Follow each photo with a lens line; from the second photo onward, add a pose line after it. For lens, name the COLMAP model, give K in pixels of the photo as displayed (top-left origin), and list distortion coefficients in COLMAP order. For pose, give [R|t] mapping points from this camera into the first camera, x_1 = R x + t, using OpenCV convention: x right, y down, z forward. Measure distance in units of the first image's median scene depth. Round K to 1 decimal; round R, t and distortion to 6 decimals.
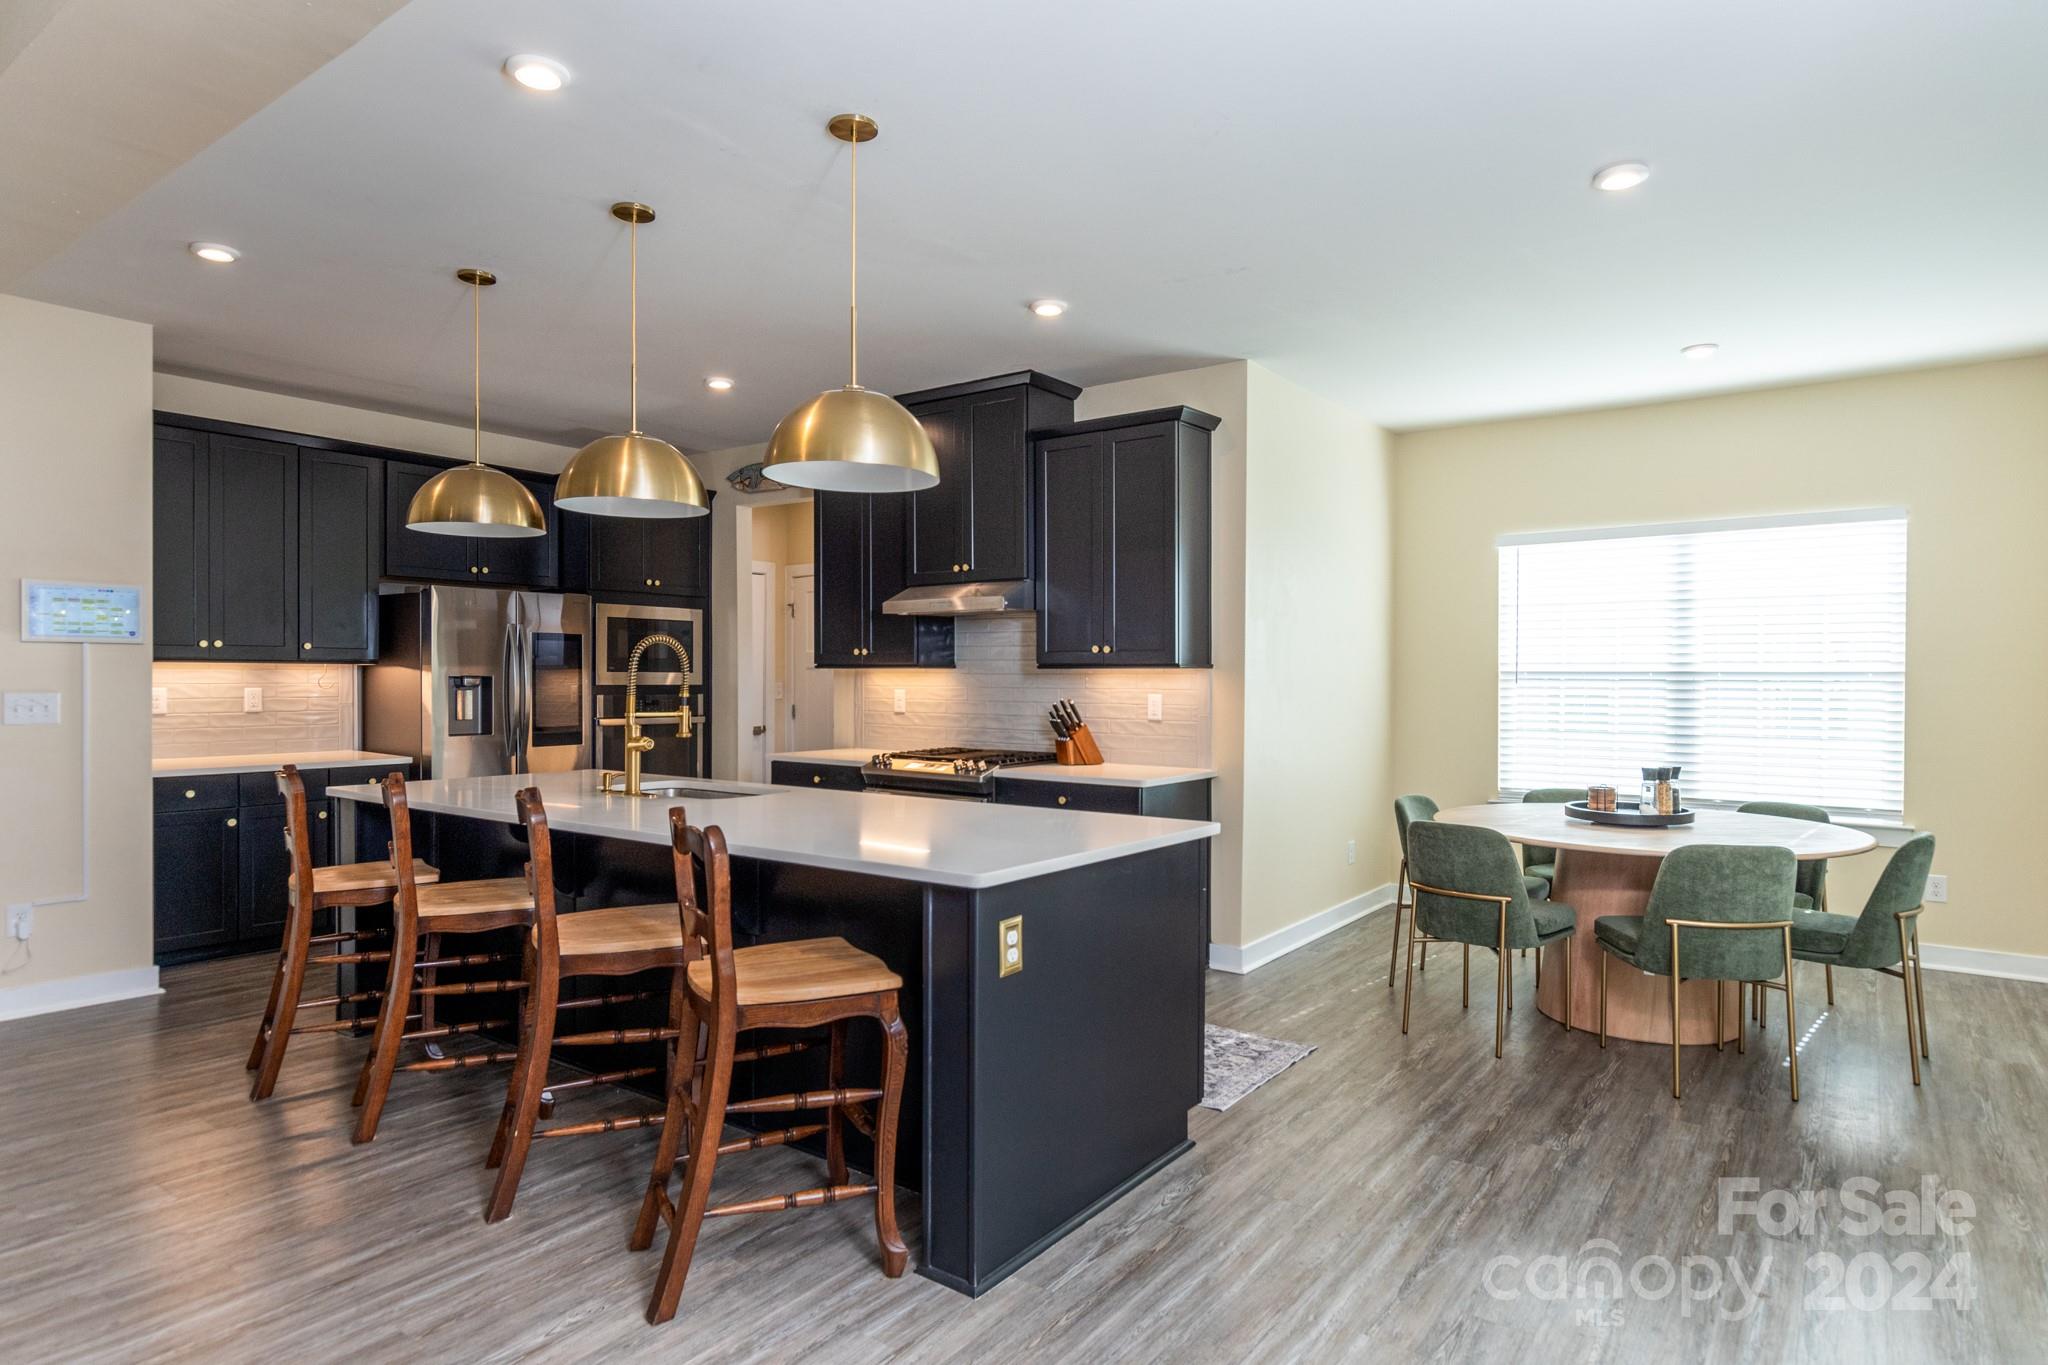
lens RADIAL K [[1136.2, 0, 1025.7], [0, 1136.2, 679.5], [0, 0, 1]] dist [-0.004571, 0.000601]
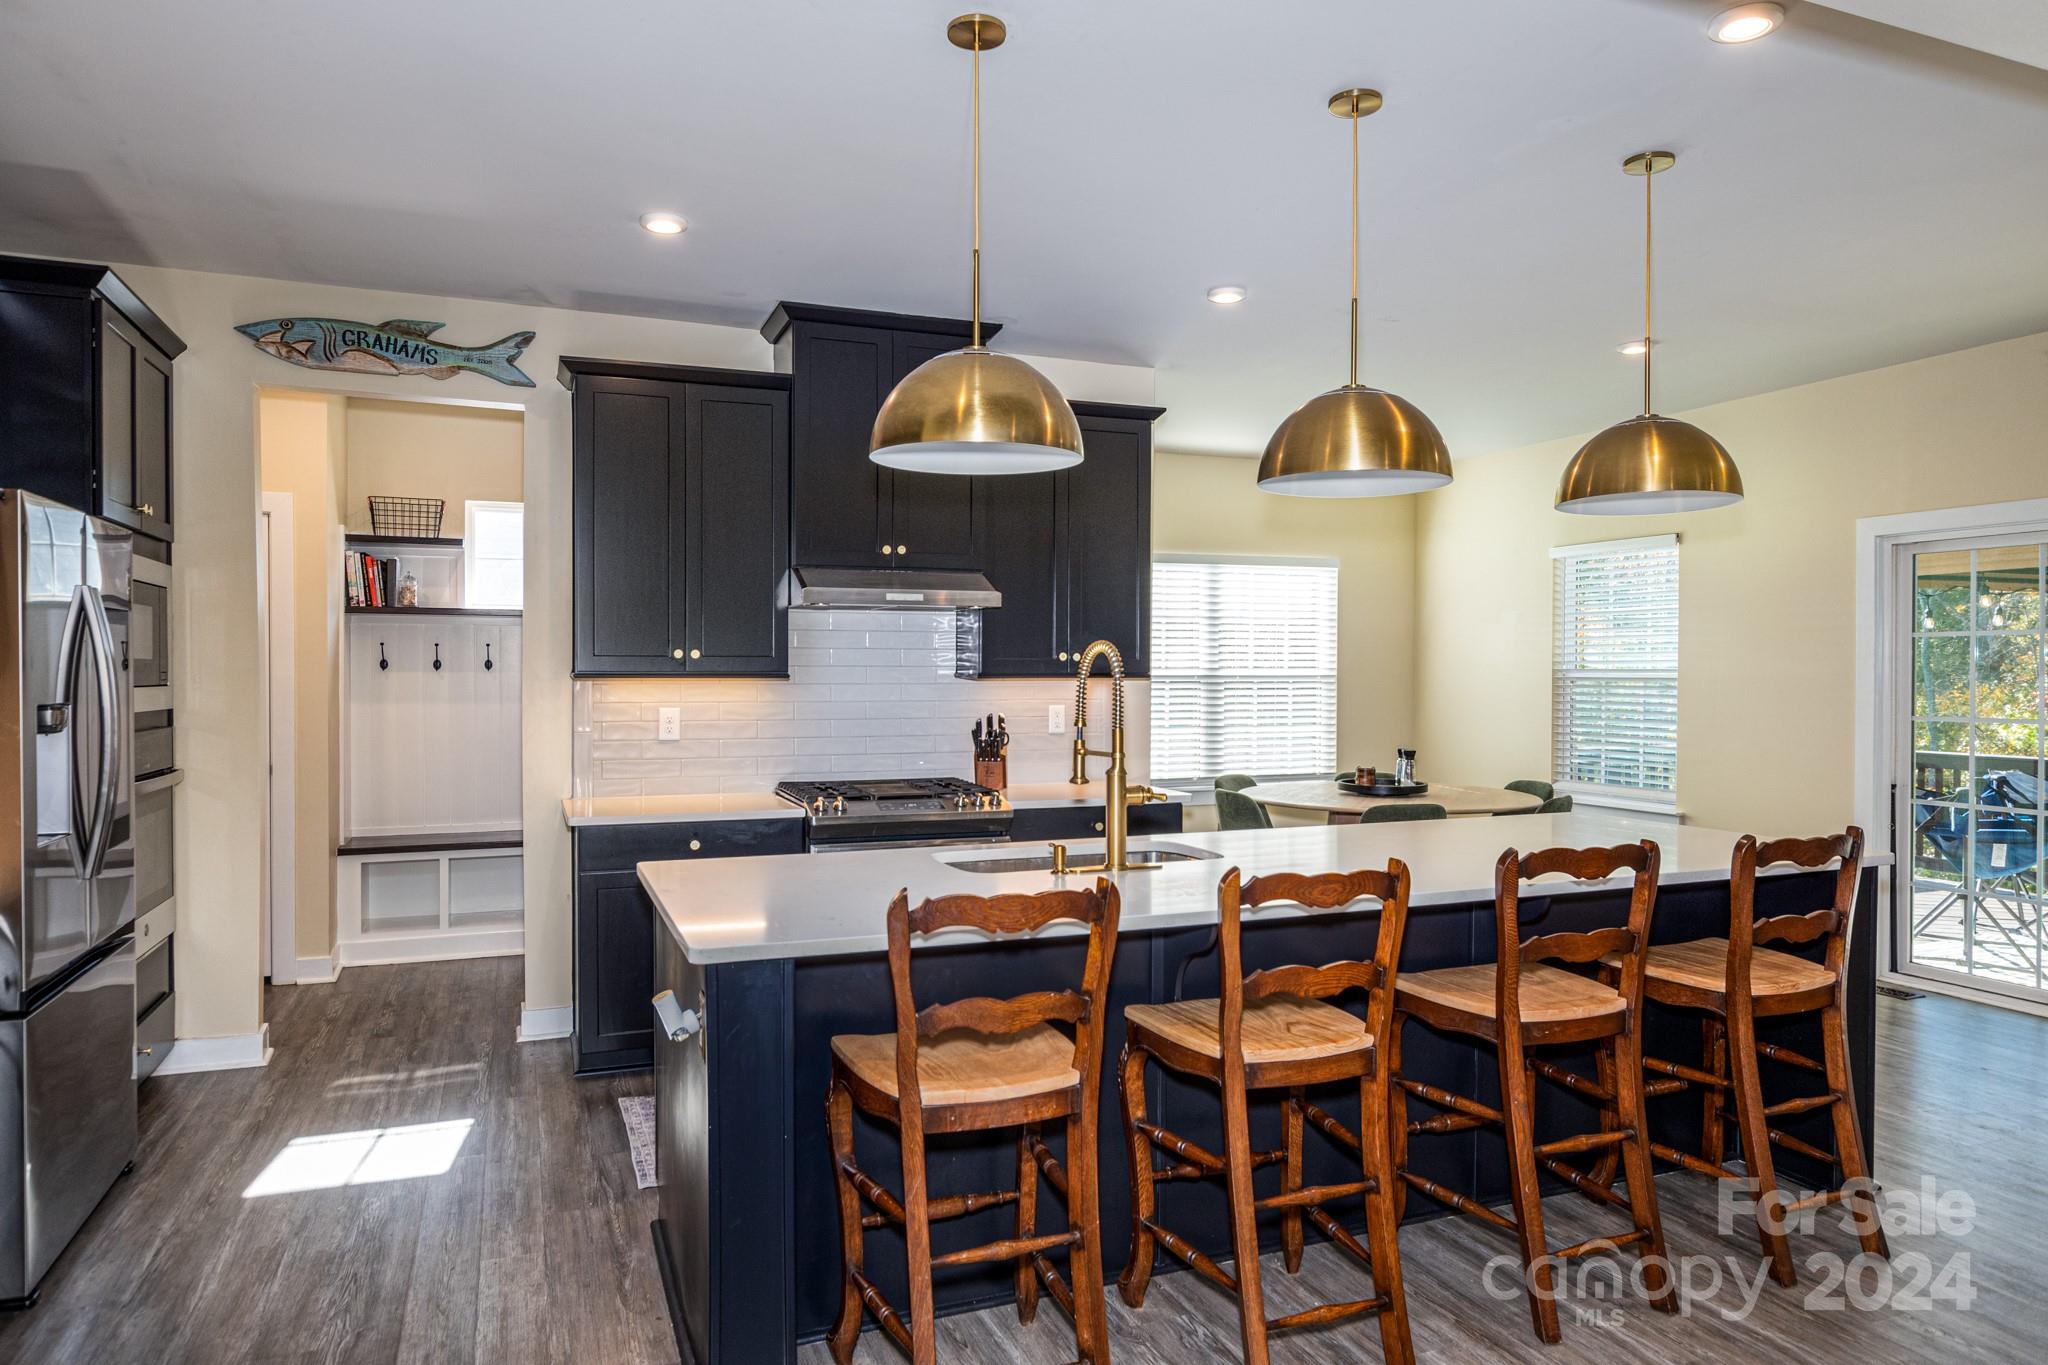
lens RADIAL K [[1291.8, 0, 1026.6], [0, 1291.8, 680.4], [0, 0, 1]] dist [-0.000502, -0.000044]
pose [[0.521625, -0.010130, 0.853114, -0.774410], [0.003819, 0.999947, 0.009539, -0.016741], [-0.853166, -0.001718, 0.521637, 0.462438]]
